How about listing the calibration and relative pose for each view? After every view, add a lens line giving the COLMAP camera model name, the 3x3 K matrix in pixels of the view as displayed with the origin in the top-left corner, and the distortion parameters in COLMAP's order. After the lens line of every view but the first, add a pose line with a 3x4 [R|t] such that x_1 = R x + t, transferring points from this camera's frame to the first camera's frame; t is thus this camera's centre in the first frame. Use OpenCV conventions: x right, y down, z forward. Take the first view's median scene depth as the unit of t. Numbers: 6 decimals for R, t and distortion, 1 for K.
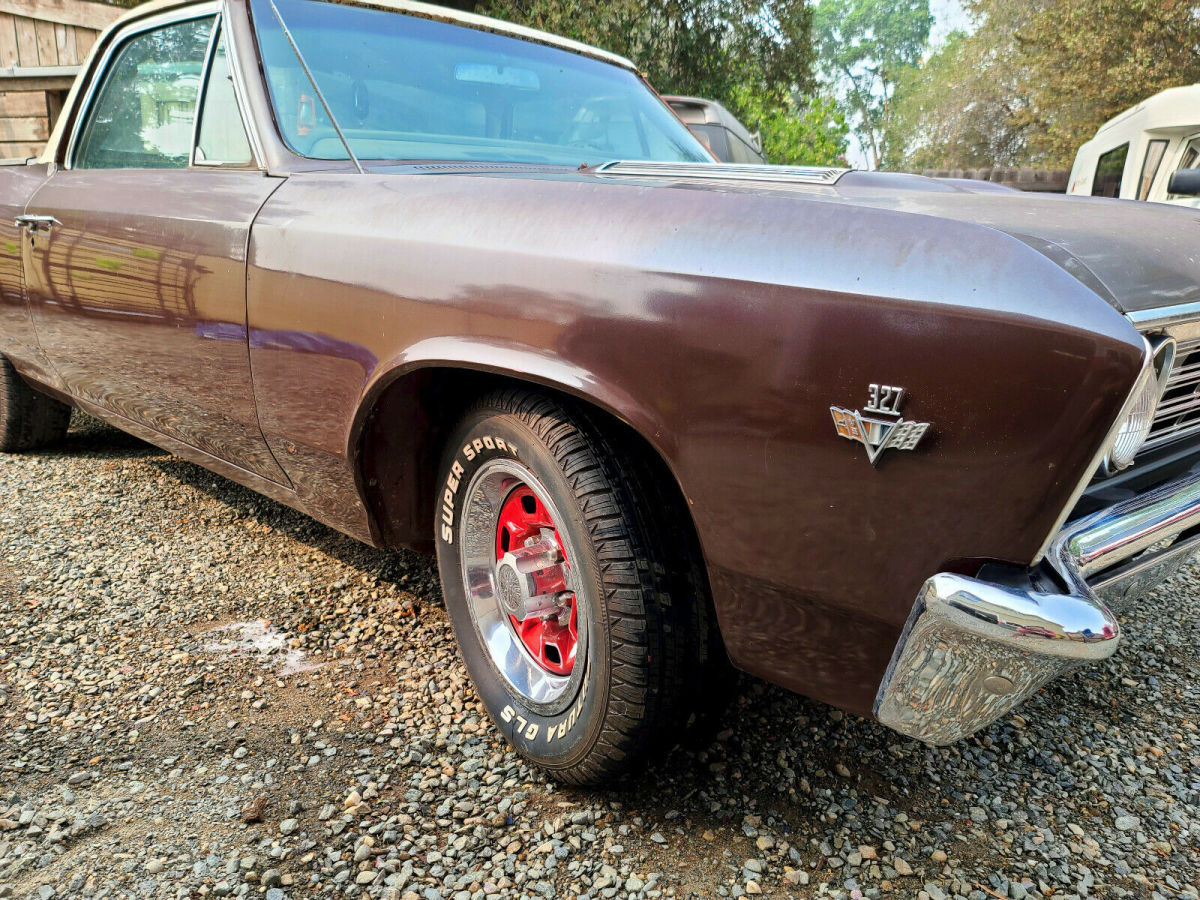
lens RADIAL K [[867.2, 0, 605.2], [0, 867.2, 461.9], [0, 0, 1]] dist [0.050094, -0.049669]
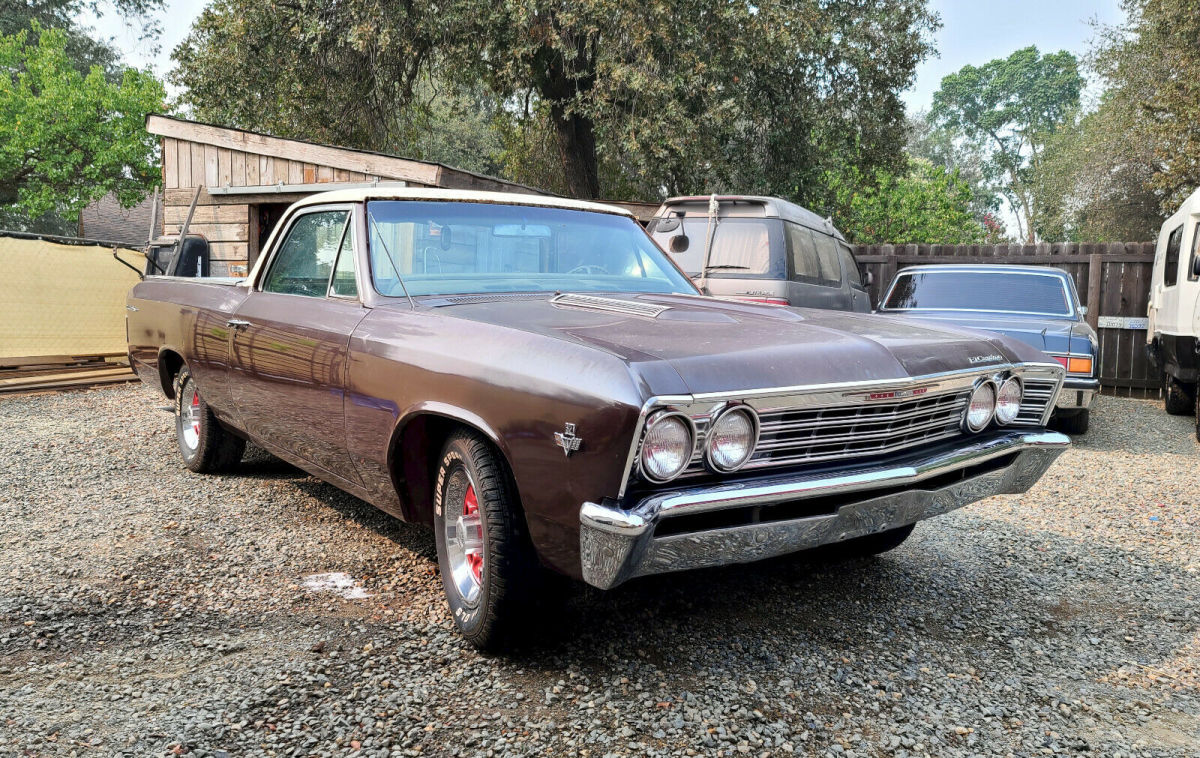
lens RADIAL K [[961.1, 0, 603.3], [0, 961.1, 374.0], [0, 0, 1]] dist [0.034616, -0.014967]
pose [[0.982596, 0.008915, -0.185544, 0.403530], [-0.039285, 0.986228, -0.160657, 0.089178], [0.181556, 0.165150, 0.969414, -0.691888]]
